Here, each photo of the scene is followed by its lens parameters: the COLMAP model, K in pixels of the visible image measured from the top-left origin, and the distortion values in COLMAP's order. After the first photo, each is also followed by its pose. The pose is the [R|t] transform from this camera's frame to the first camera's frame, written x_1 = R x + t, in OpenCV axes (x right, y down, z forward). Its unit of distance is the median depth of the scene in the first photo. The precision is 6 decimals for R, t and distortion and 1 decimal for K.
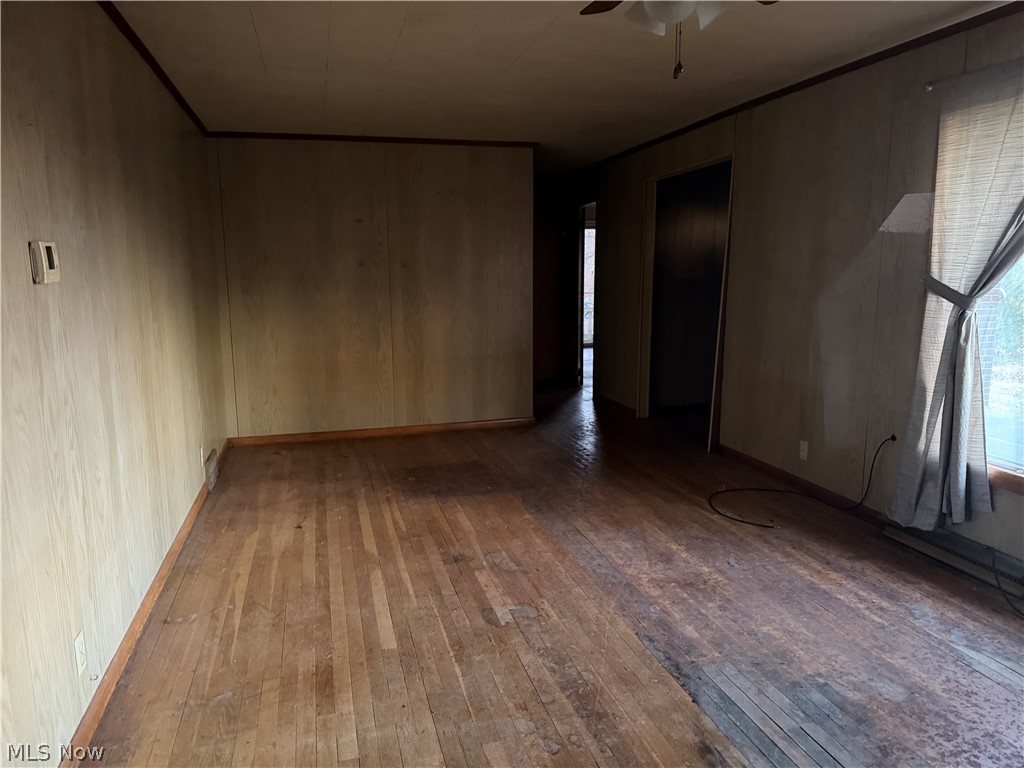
lens RADIAL K [[714.6, 0, 511.7], [0, 714.6, 385.4], [0, 0, 1]] dist [-0.004045, -0.003238]
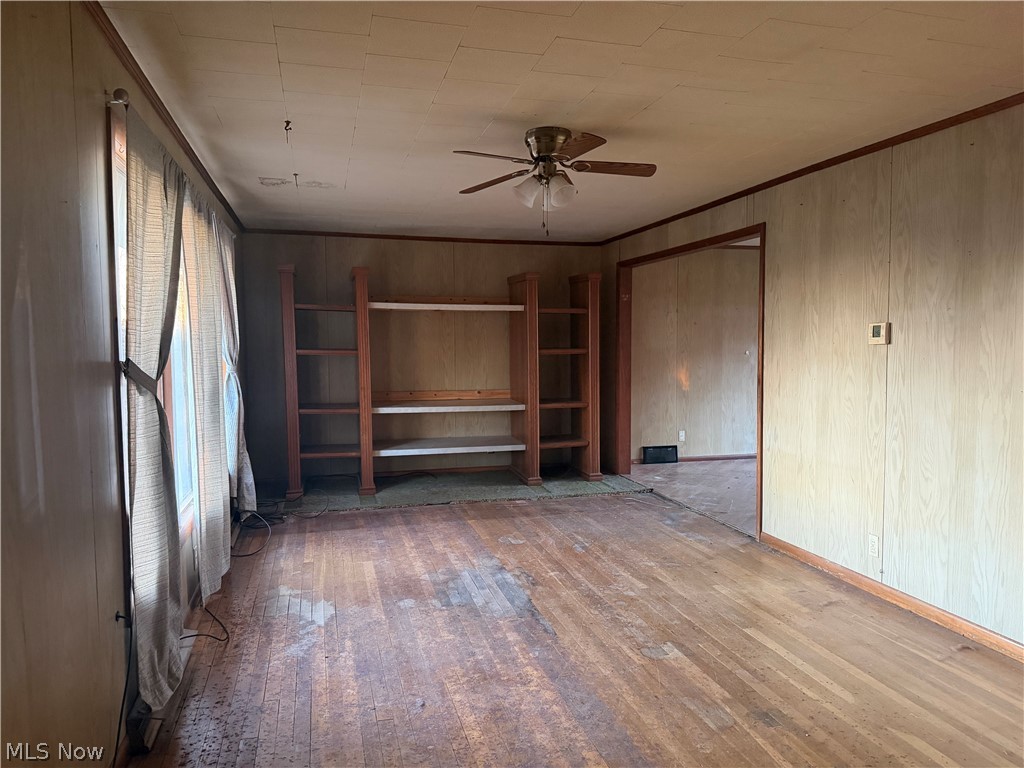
lens RADIAL K [[714.6, 0, 511.9], [0, 714.6, 384.0], [0, 0, 1]] dist [-0.004045, -0.003238]
pose [[-0.999805, 0.019319, 0.004020, 0.224135], [0.019728, 0.974179, 0.224912, -0.334867], [0.000429, 0.224947, -0.974371, 1.987556]]
